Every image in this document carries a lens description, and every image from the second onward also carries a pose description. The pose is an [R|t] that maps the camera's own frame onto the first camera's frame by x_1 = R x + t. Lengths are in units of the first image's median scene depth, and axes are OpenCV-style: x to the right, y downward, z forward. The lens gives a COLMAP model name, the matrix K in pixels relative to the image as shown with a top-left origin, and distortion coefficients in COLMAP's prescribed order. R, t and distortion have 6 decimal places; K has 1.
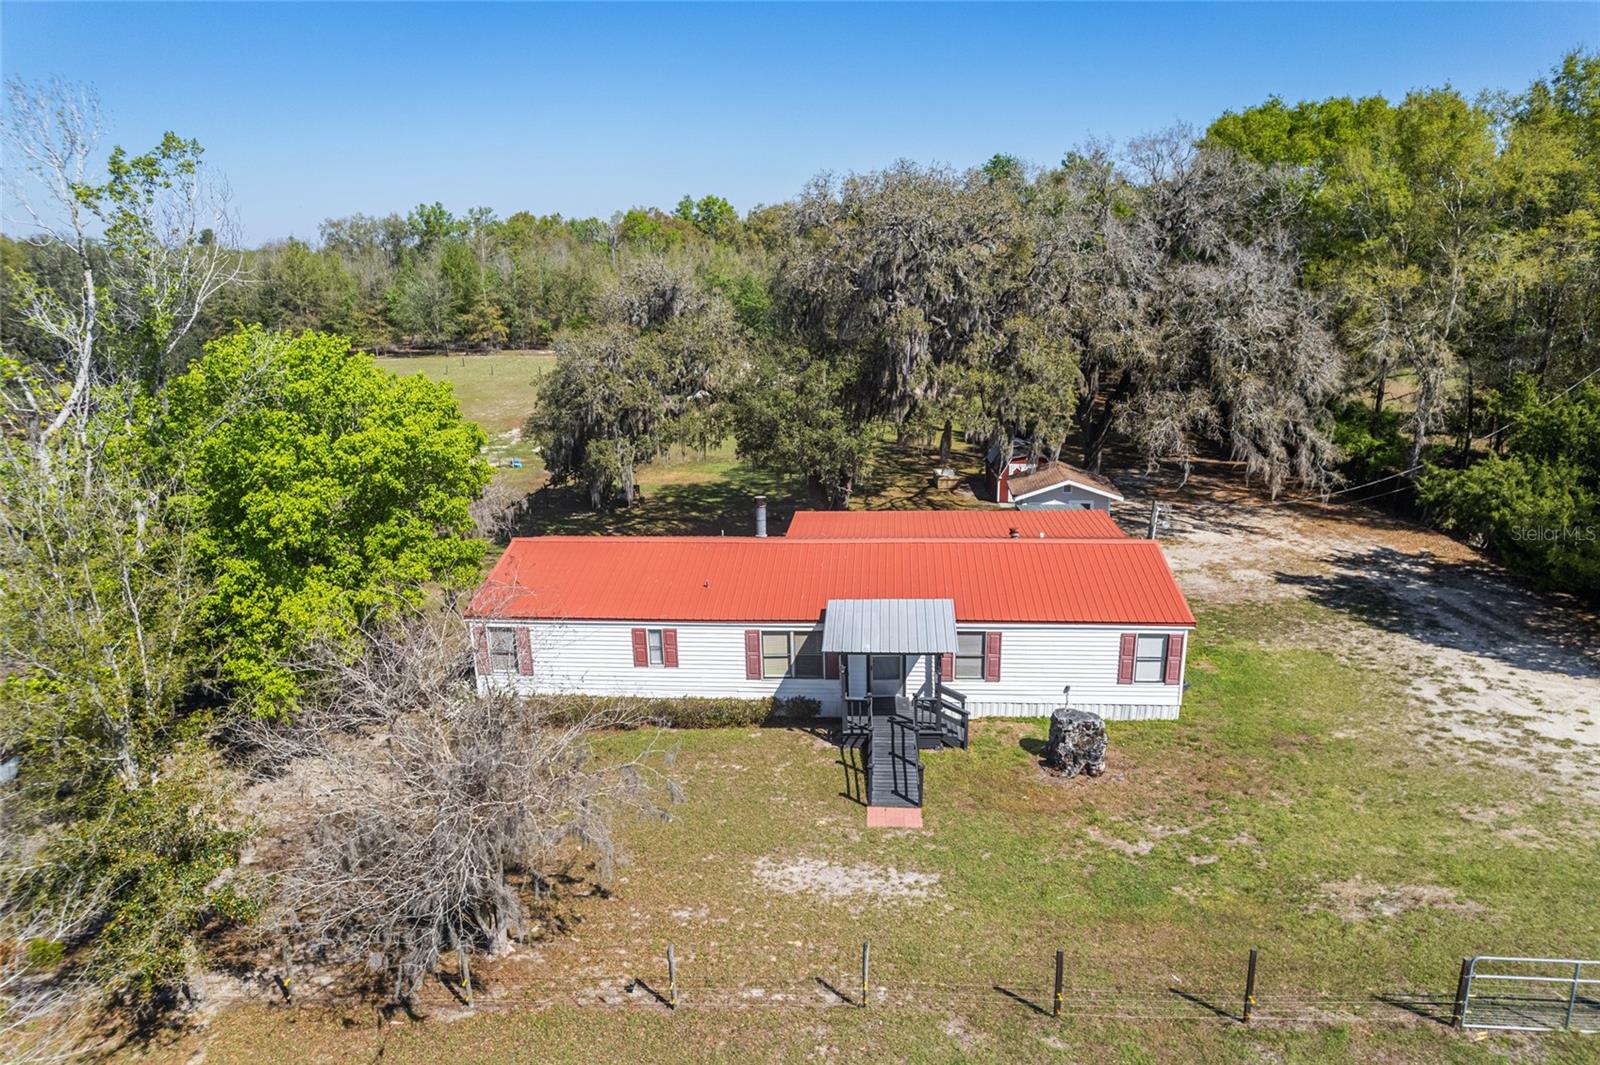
lens RADIAL K [[1018.7, 0, 807.8], [0, 1018.7, 533.5], [0, 0, 1]] dist [-0.060992, 0.054963]
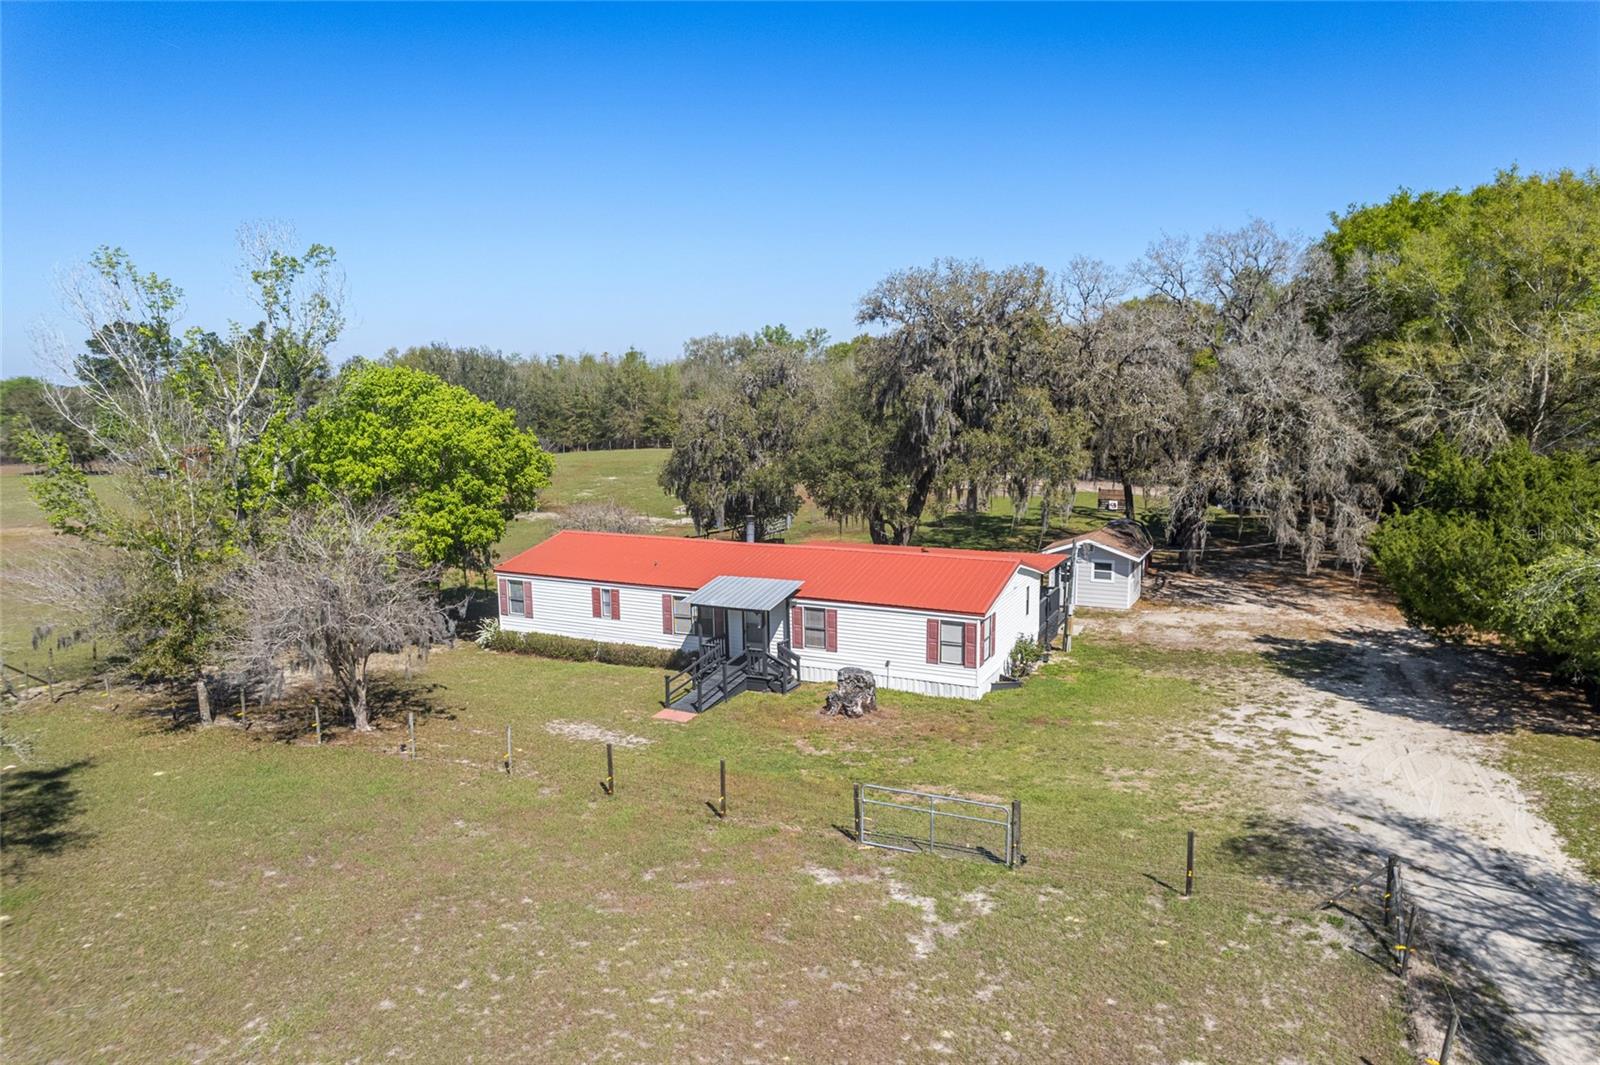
lens RADIAL K [[1018.7, 0, 812.2], [0, 1018.7, 543.3], [0, 0, 1]] dist [-0.060992, 0.054963]
pose [[0.932732, 0.063976, -0.354850, 0.389922], [-0.103316, 0.990289, -0.093029, 0.087995], [0.345453, 0.123433, 0.930283, -0.115182]]
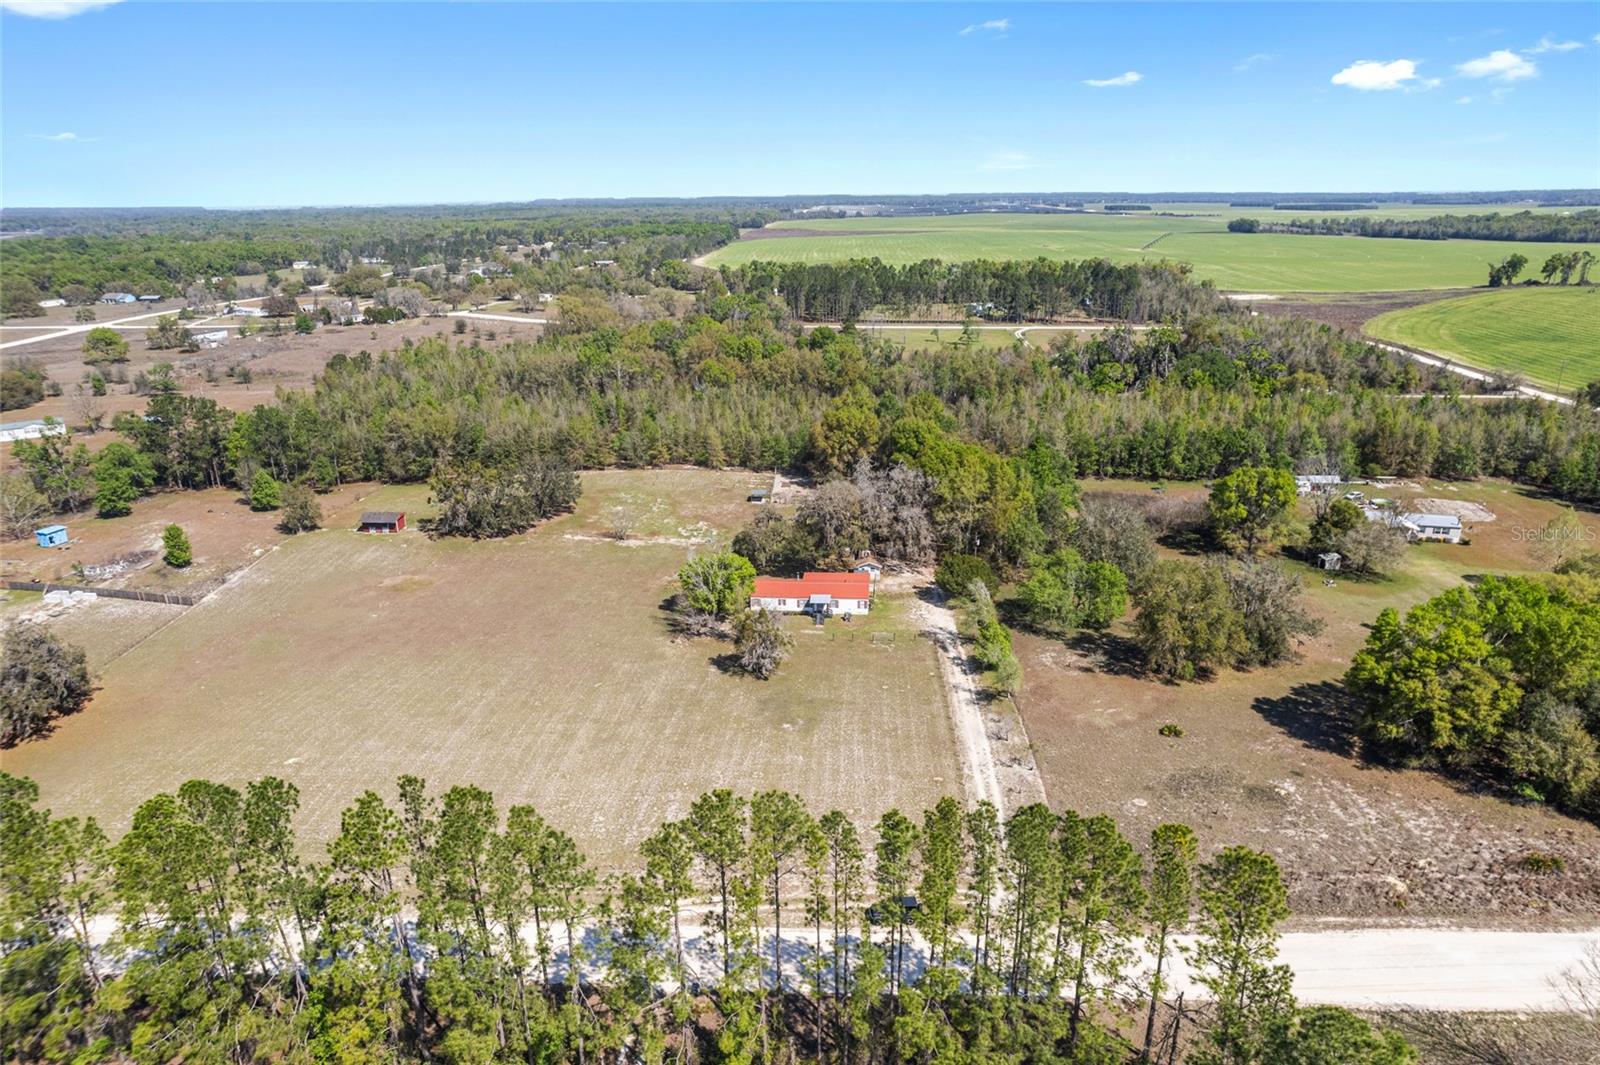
lens RADIAL K [[1018.7, 0, 799.8], [0, 1018.7, 532.1], [0, 0, 1]] dist [-0.060992, 0.054963]
pose [[0.999978, 0.006170, 0.002229, -0.041157], [-0.006274, 0.998736, 0.049862, -0.407723], [-0.001918, -0.049875, 0.998754, -3.380241]]
